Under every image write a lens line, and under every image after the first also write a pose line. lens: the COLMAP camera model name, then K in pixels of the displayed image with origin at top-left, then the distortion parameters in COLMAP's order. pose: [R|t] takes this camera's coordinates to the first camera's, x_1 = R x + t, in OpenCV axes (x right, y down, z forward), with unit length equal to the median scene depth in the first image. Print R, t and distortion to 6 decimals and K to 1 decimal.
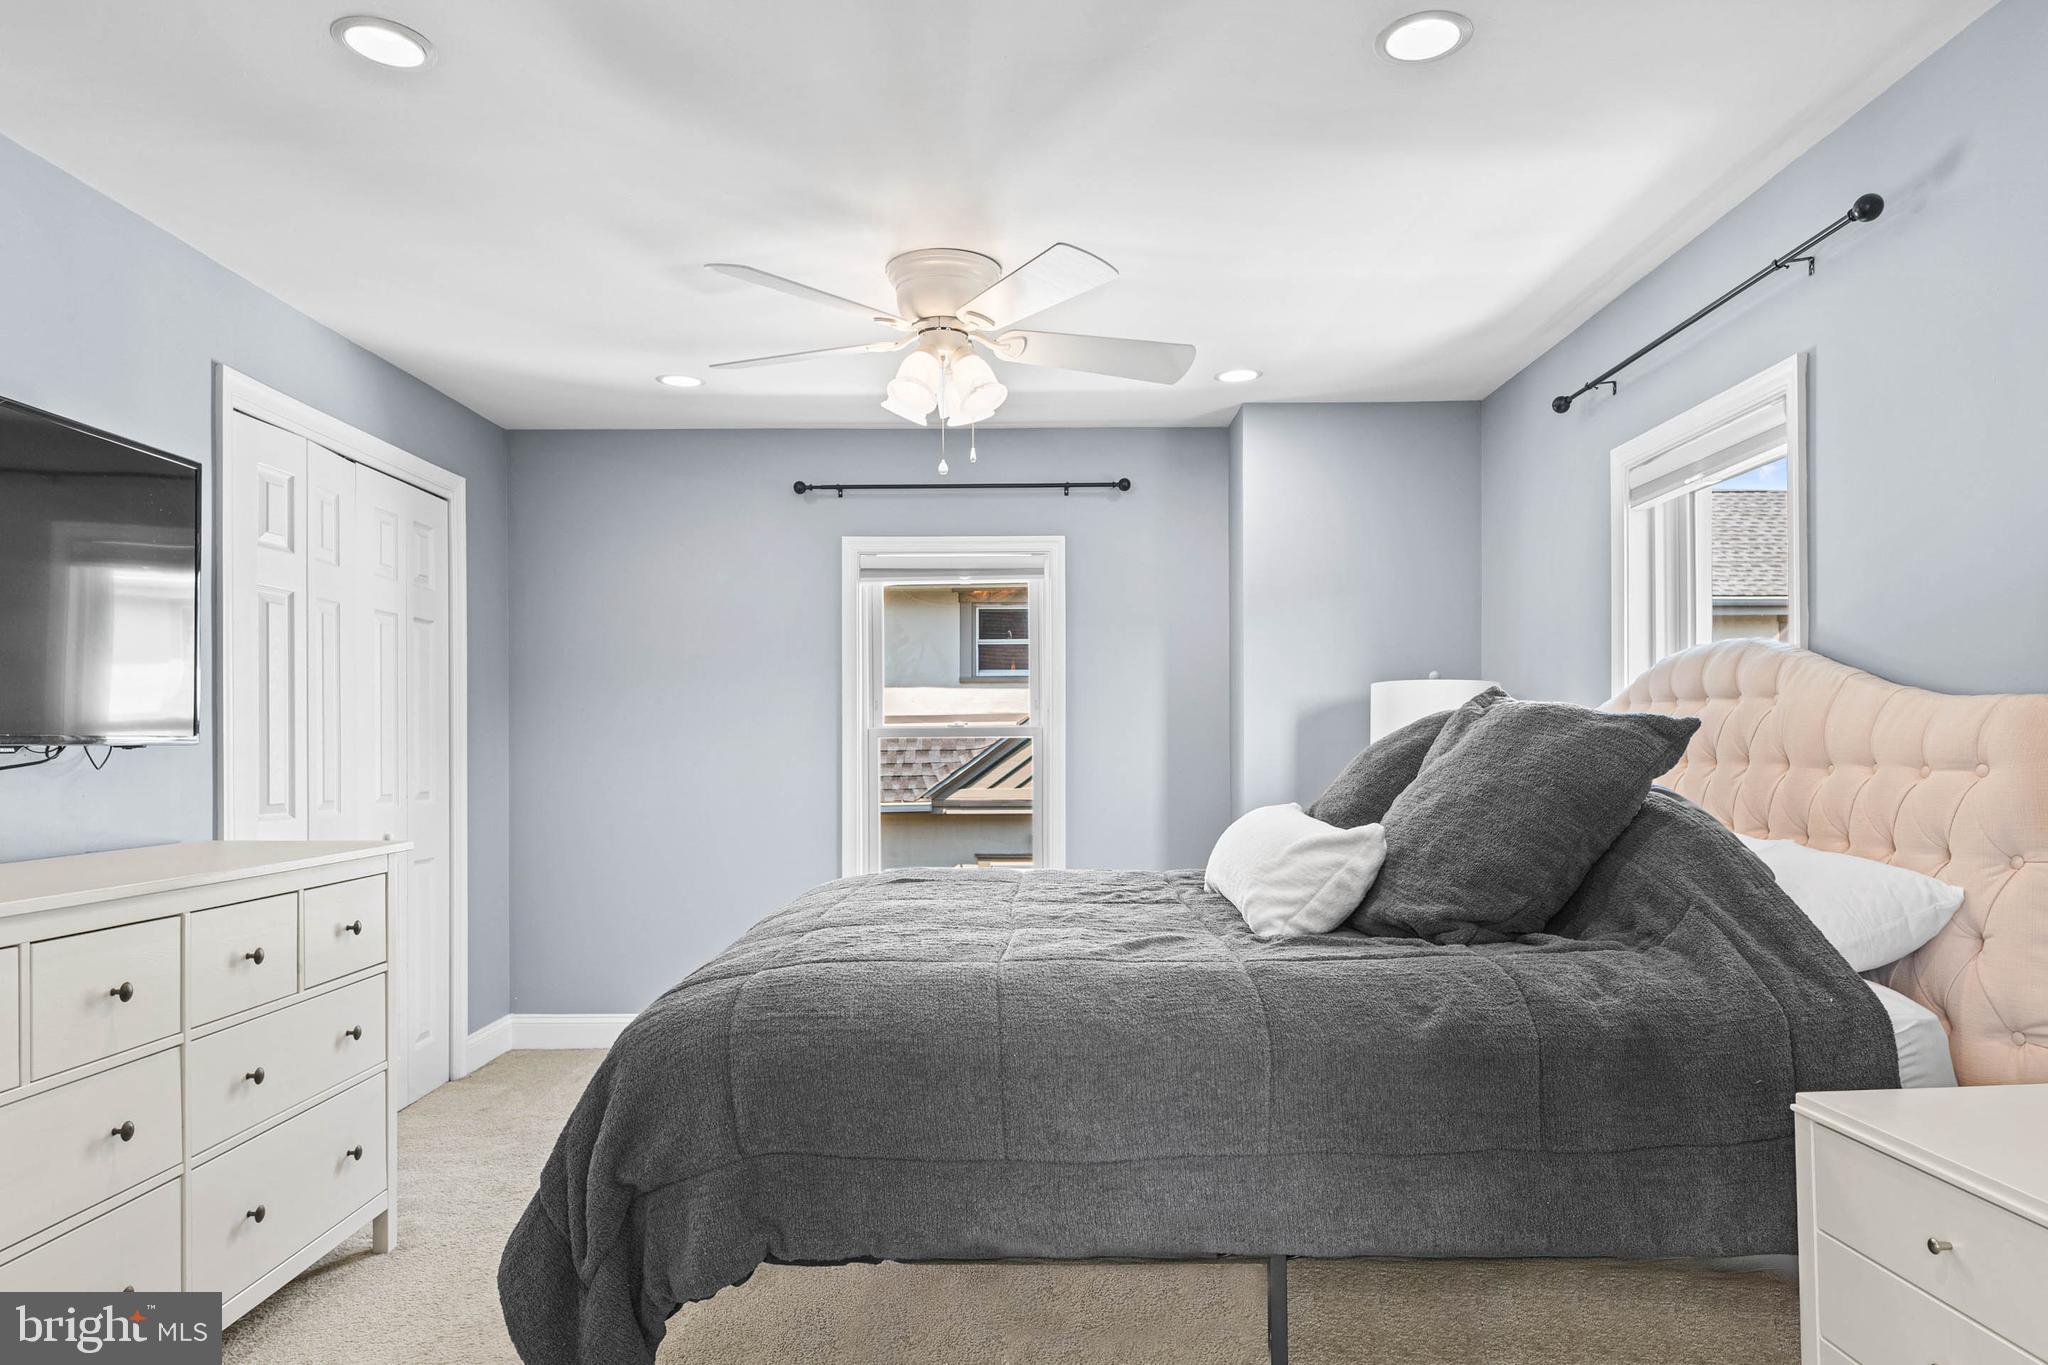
lens RADIAL K [[1249.6, 0, 1027.1], [0, 1249.6, 734.5], [0, 0, 1]] dist [0.003602, -0.000449]
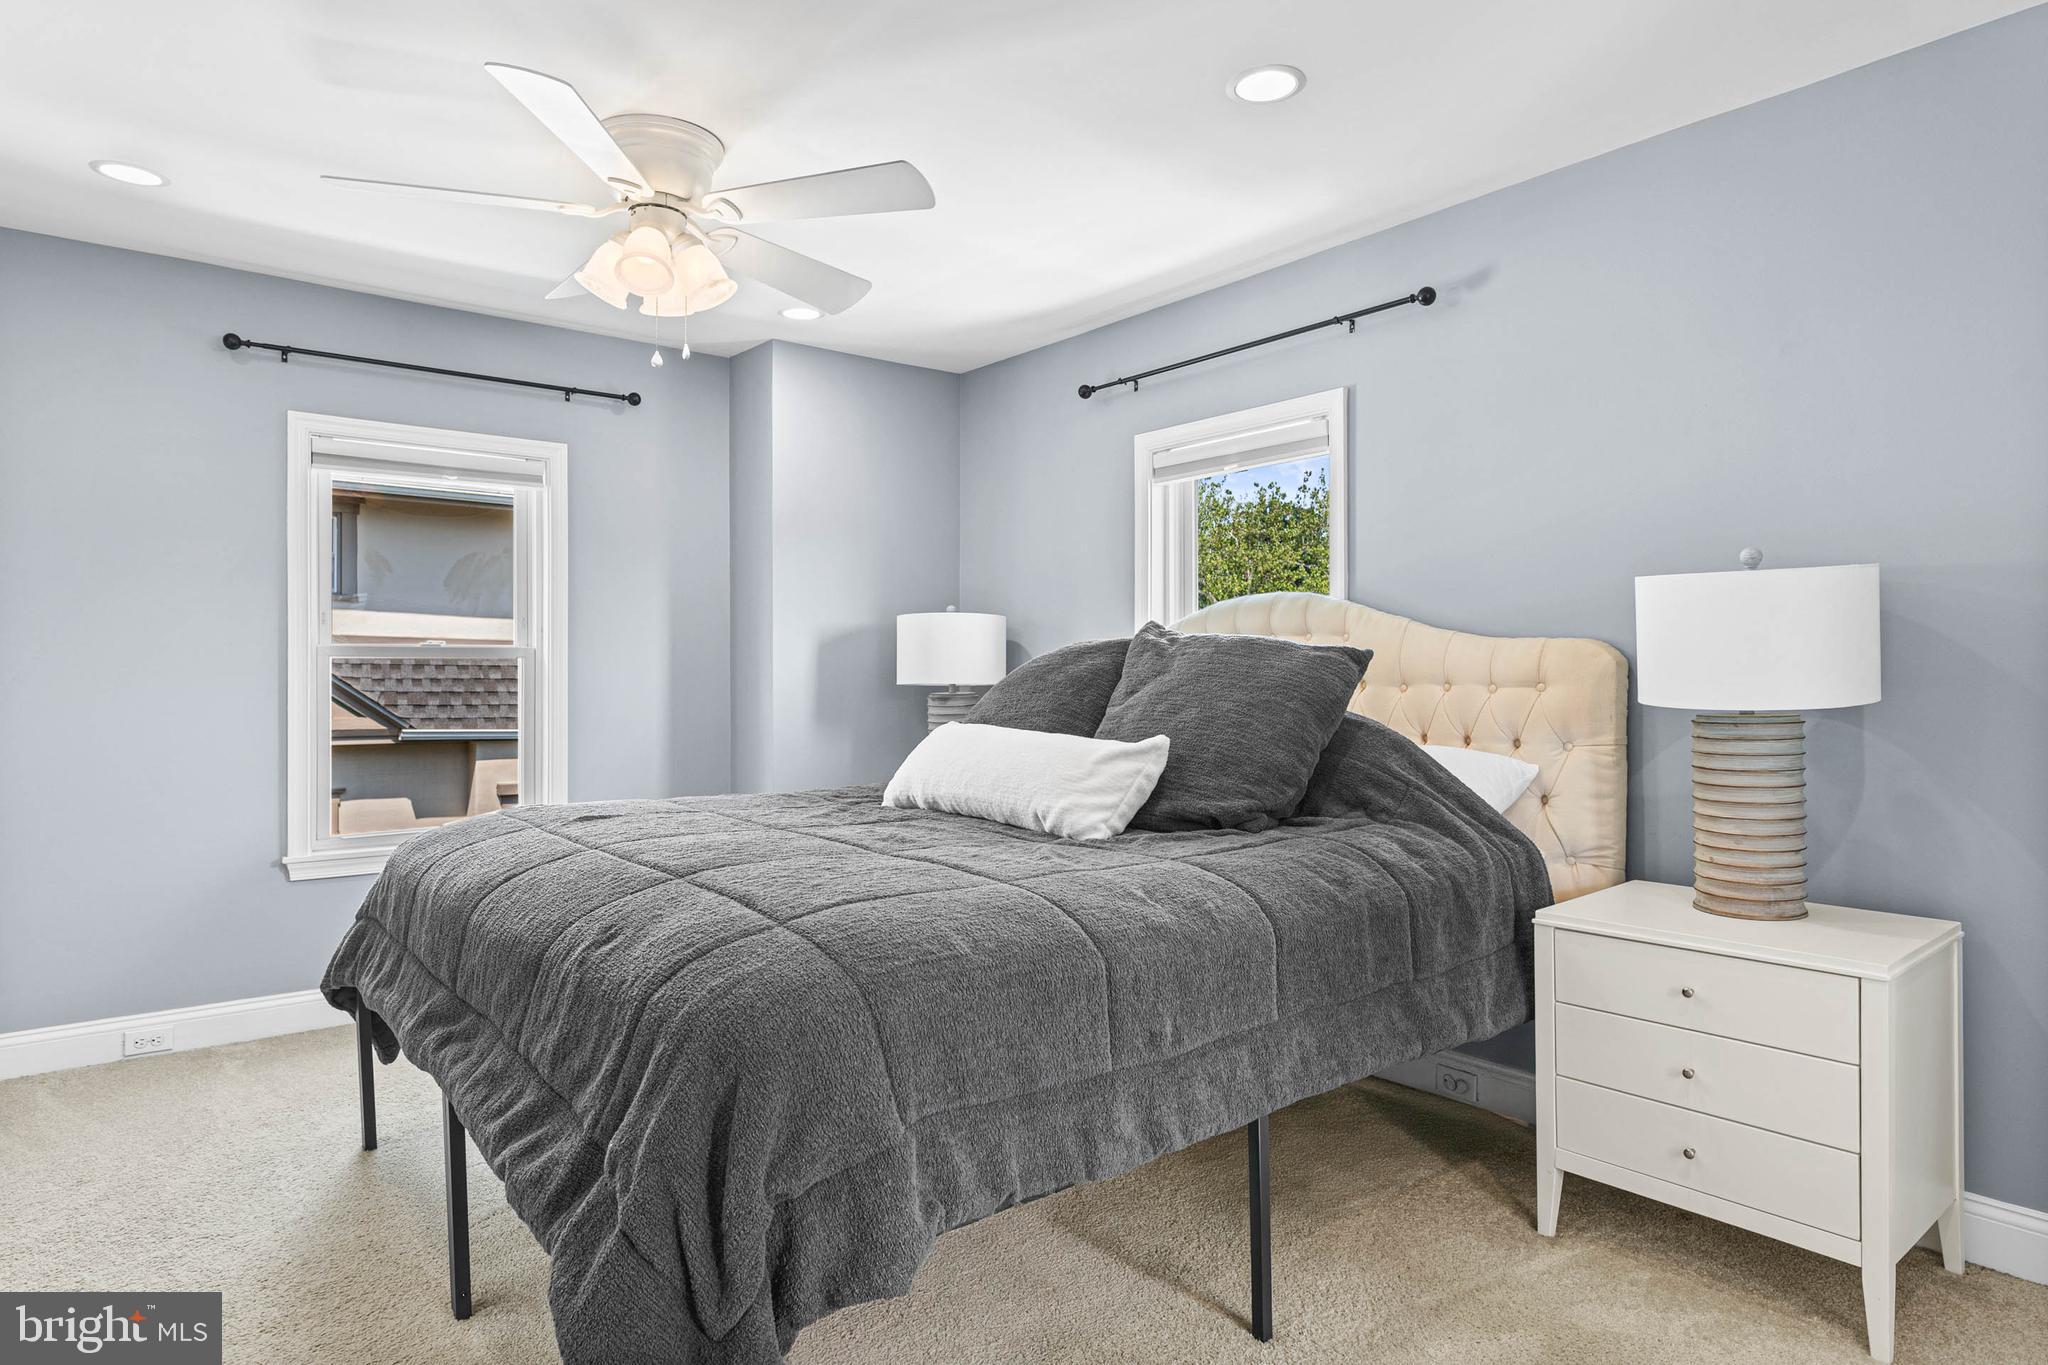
lens RADIAL K [[1185.3, 0, 1021.6], [0, 1185.3, 667.9], [0, 0, 1]] dist [0.001054, -0.001541]
pose [[0.790475, 0.010655, 0.612402, -0.497220], [-0.010449, 0.999938, -0.003910, 0.013848], [-0.612406, -0.003308, 0.790537, 0.202424]]
